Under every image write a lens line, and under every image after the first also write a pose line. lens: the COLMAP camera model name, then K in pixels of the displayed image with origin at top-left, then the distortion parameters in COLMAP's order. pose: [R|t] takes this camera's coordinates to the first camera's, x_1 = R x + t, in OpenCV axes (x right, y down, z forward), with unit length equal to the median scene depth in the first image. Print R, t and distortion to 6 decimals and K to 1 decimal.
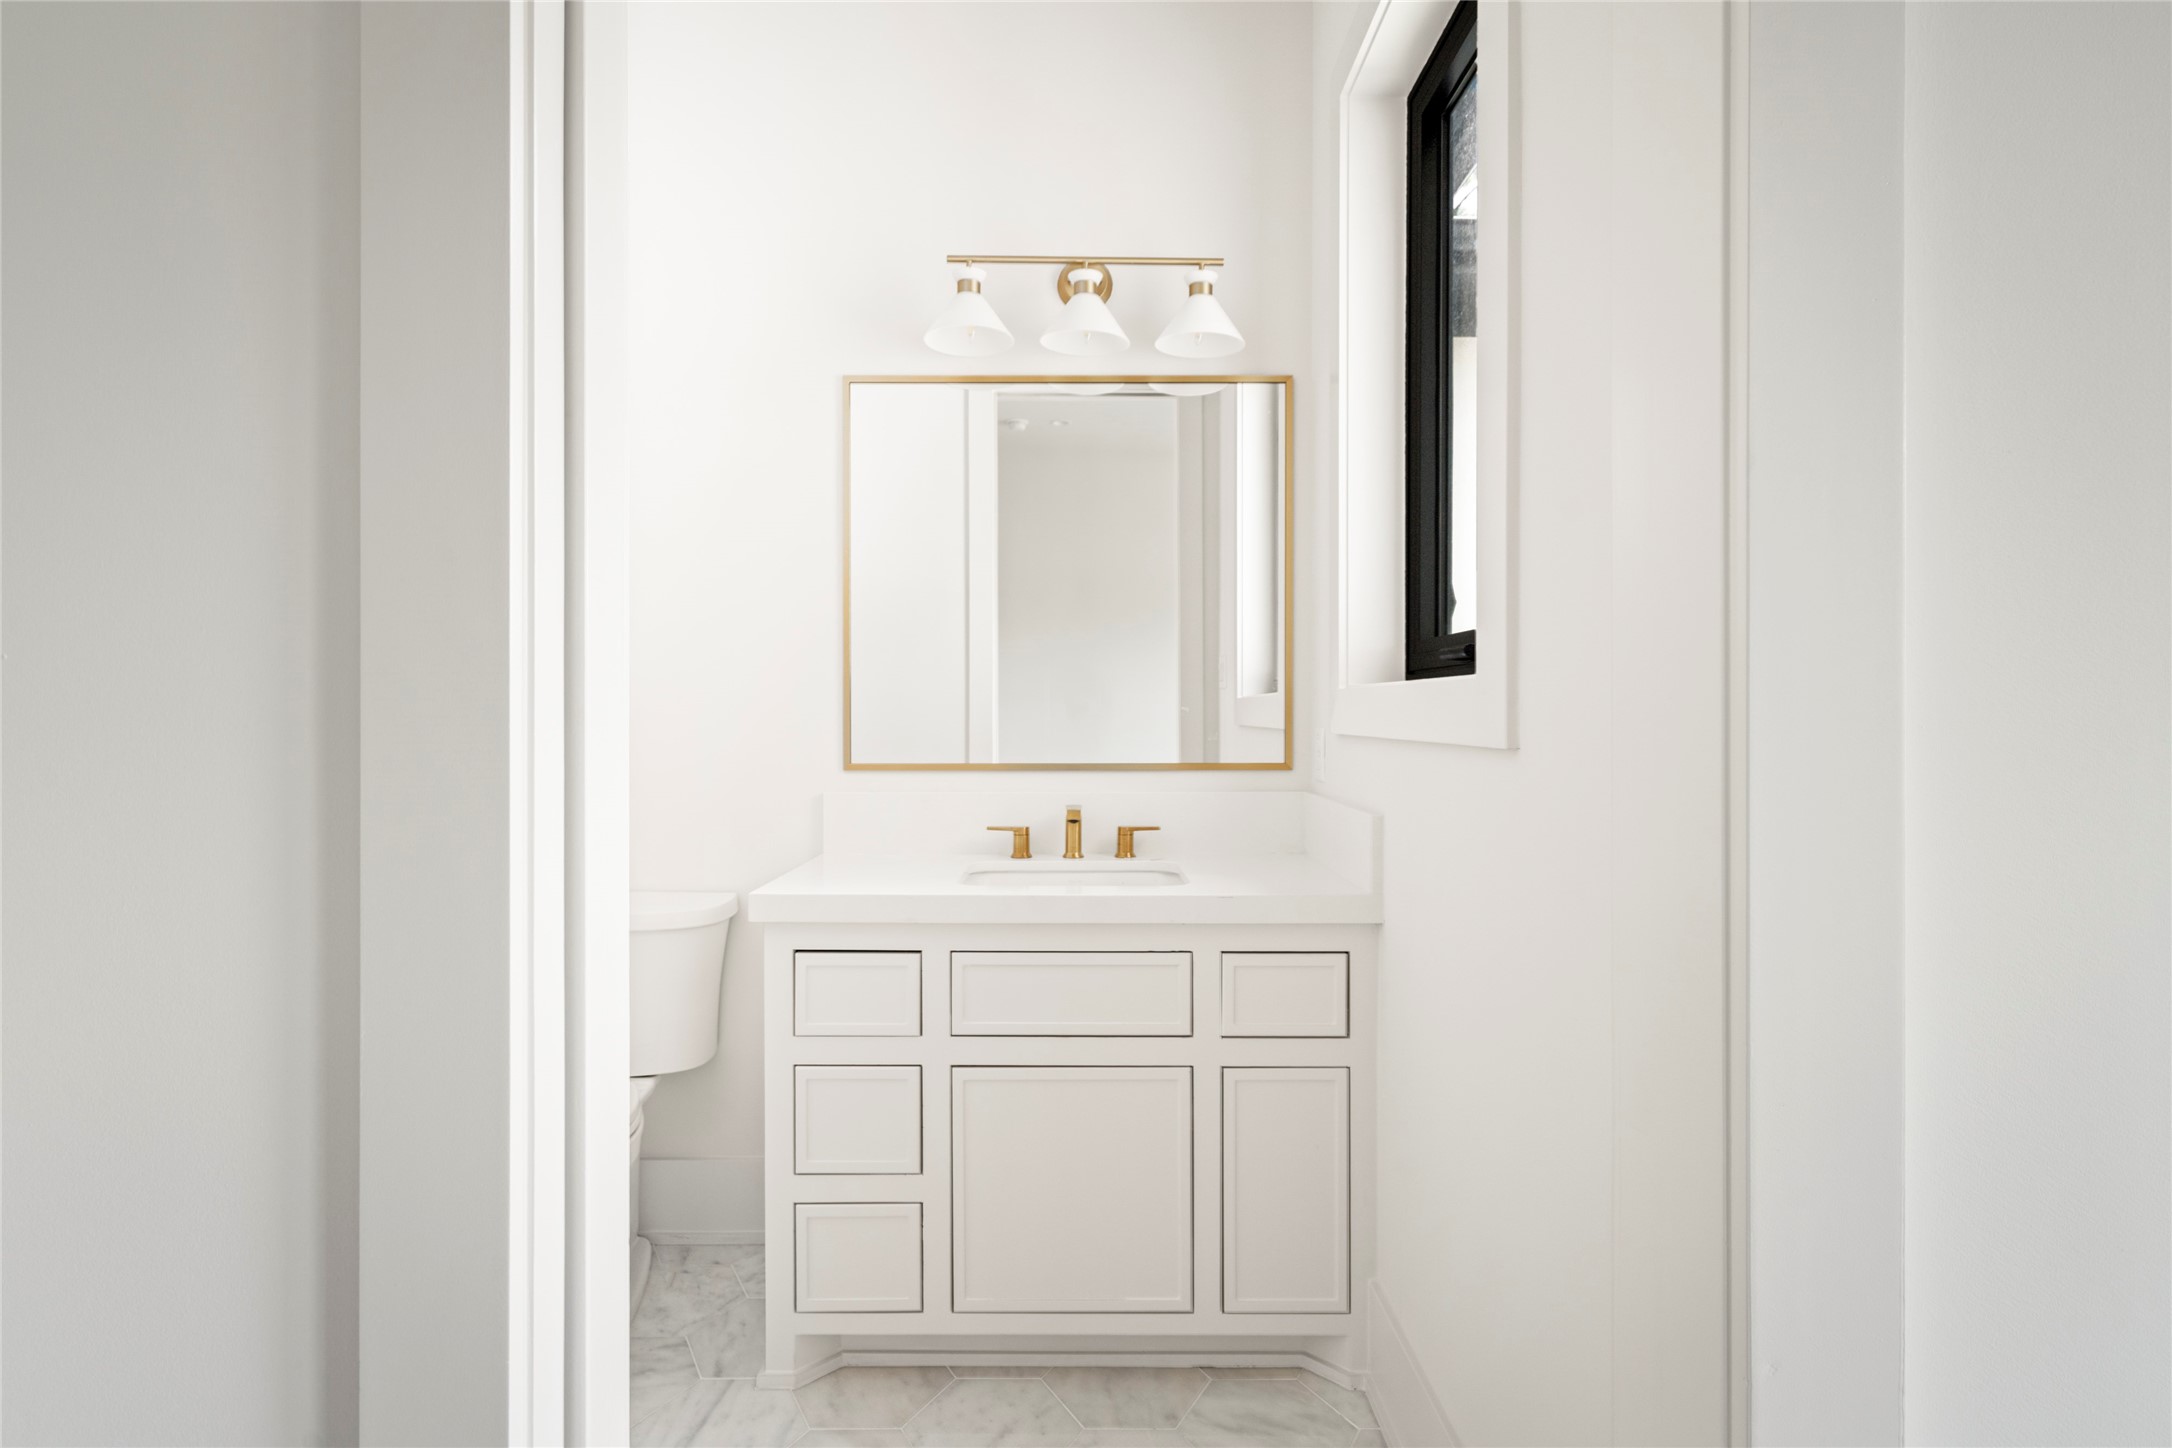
lens RADIAL K [[1060.1, 0, 1072.0], [0, 1060.1, 731.1], [0, 0, 1]] dist [-0.002910, -0.000083]
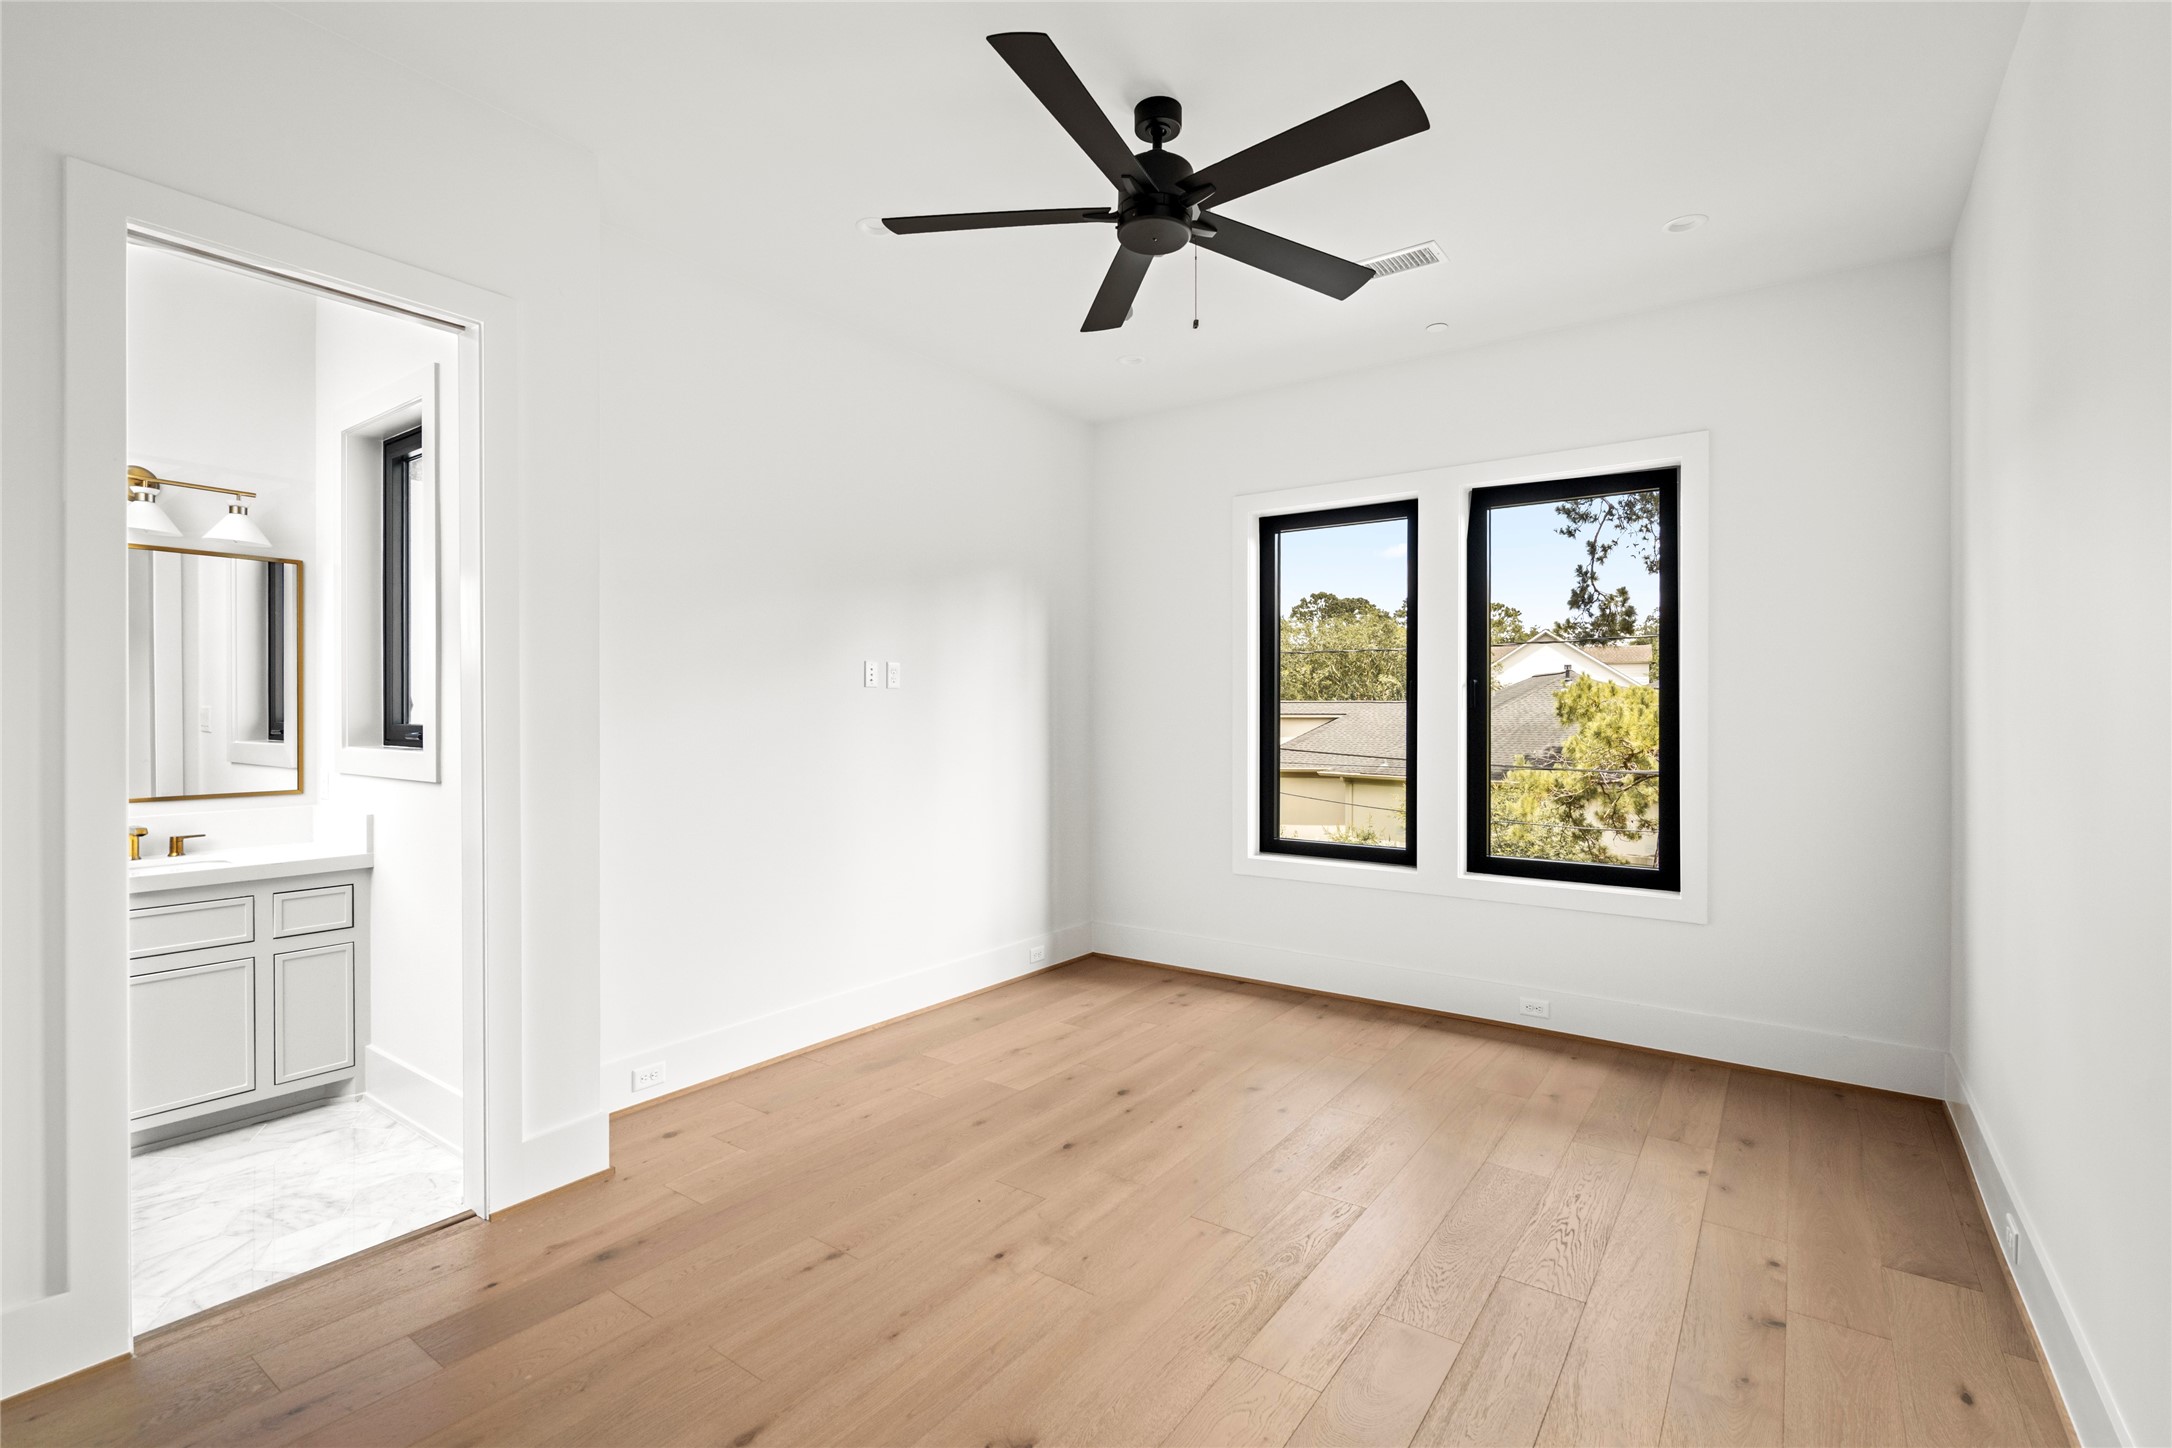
lens RADIAL K [[988.1, 0, 1089.8], [0, 988.1, 713.4], [0, 0, 1]] dist [-0.005681, -0.000065]
pose [[0.592623, -0.004652, 0.805466, -0.400353], [0.005653, 0.999983, 0.001616, -0.108186], [-0.805460, 0.003595, 0.592639, -1.195168]]
